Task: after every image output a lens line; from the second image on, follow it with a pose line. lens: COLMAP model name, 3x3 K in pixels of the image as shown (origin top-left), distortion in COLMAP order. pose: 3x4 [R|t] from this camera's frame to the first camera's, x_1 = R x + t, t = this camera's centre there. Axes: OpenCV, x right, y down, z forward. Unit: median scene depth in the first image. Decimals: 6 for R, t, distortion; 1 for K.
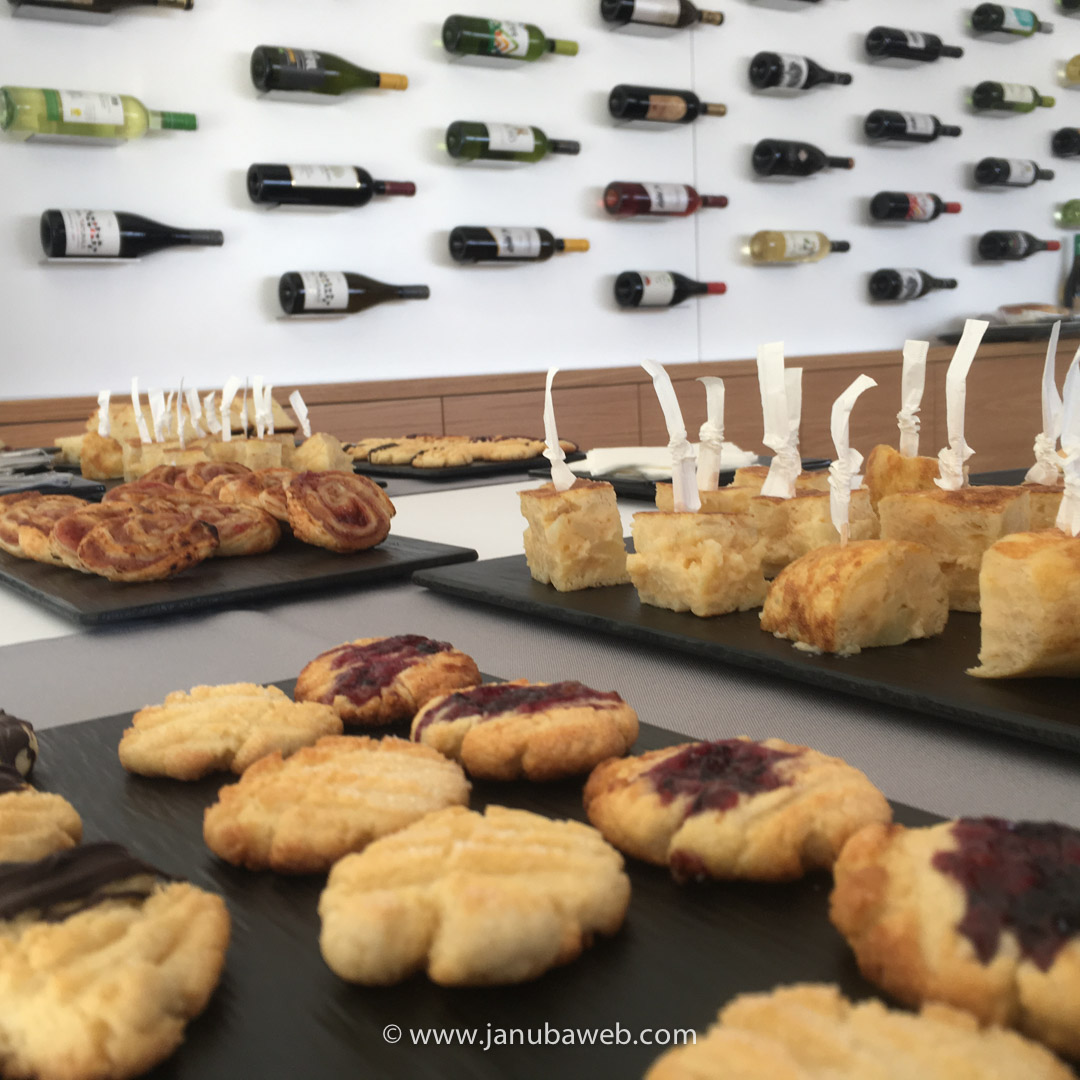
lens RADIAL K [[1230.3, 0, 540.0], [0, 1230.3, 540.0], [0, 0, 1]] dist [0.098822, -0.121103]
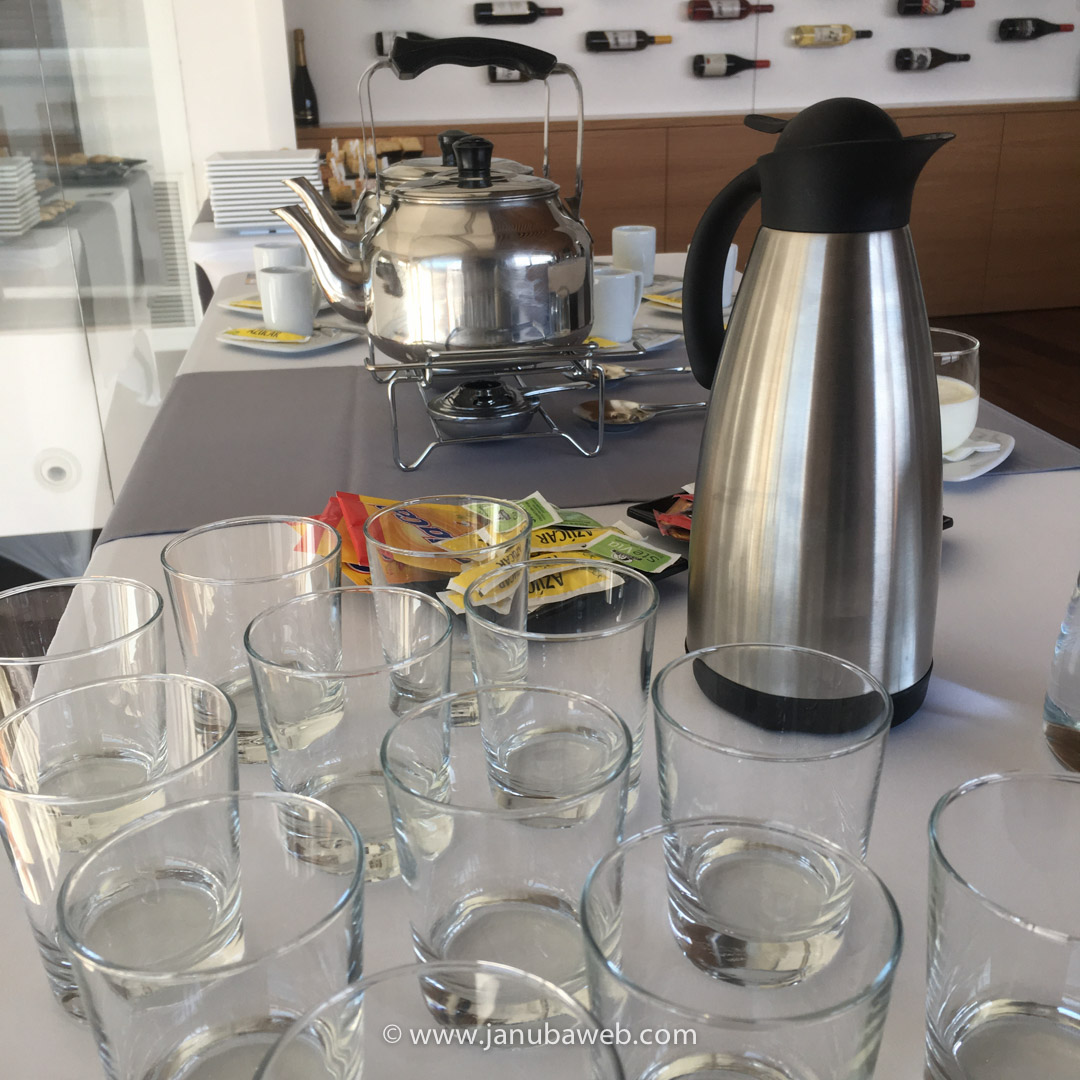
lens RADIAL K [[1230.3, 0, 540.0], [0, 1230.3, 540.0], [0, 0, 1]] dist [0.098822, -0.121103]
pose [[0.917081, 0.167373, -0.361870, 0.659279], [-0.080309, 0.966562, 0.243532, 0.032234], [0.390530, -0.194277, 0.899857, -0.836282]]
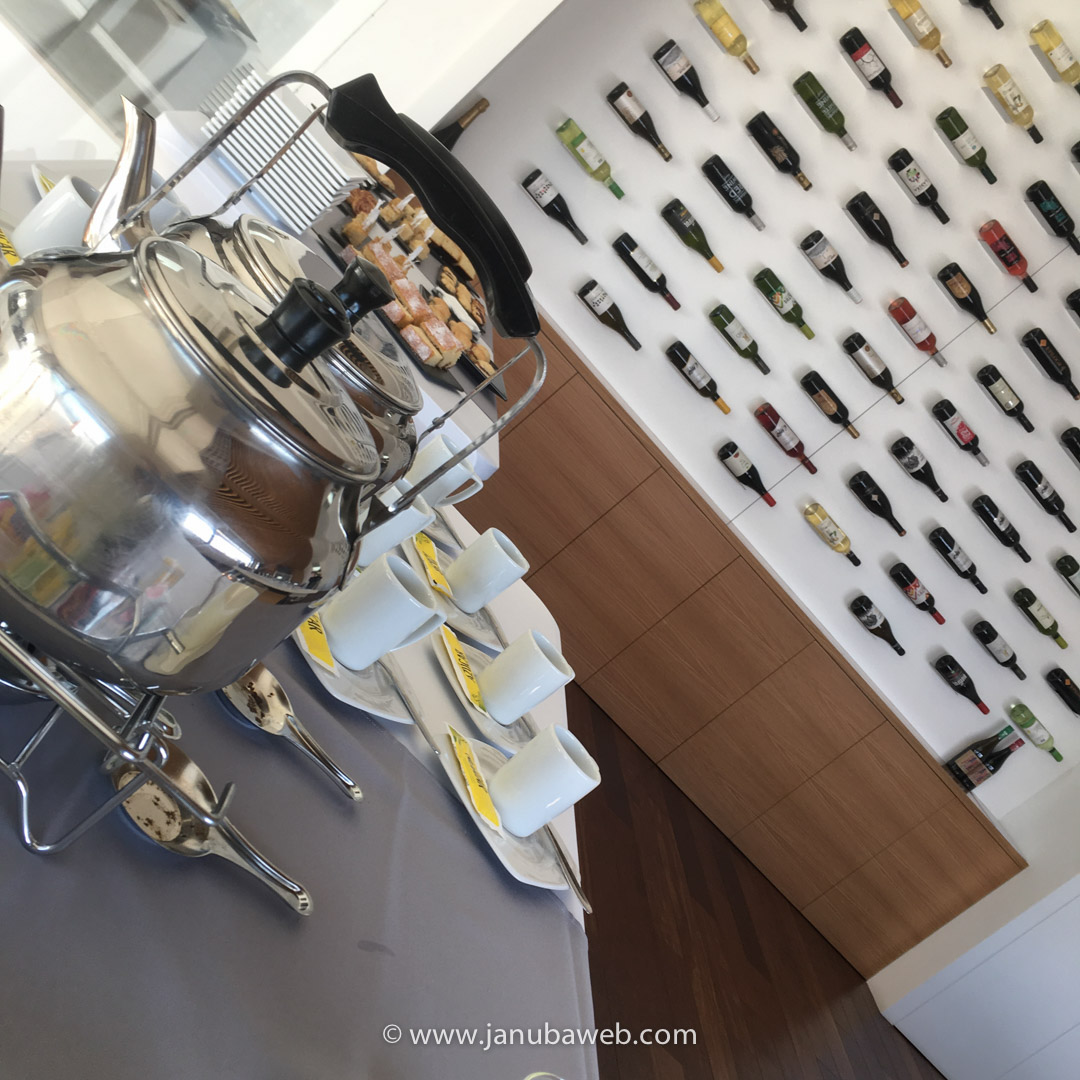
lens RADIAL K [[1230.3, 0, 540.0], [0, 1230.3, 540.0], [0, 0, 1]] dist [0.098822, -0.121103]
pose [[0.537503, 0.784059, -0.310391, 0.596873], [-0.815210, 0.577290, 0.046561, -0.005051], [0.215692, 0.228007, 0.949468, -0.664037]]
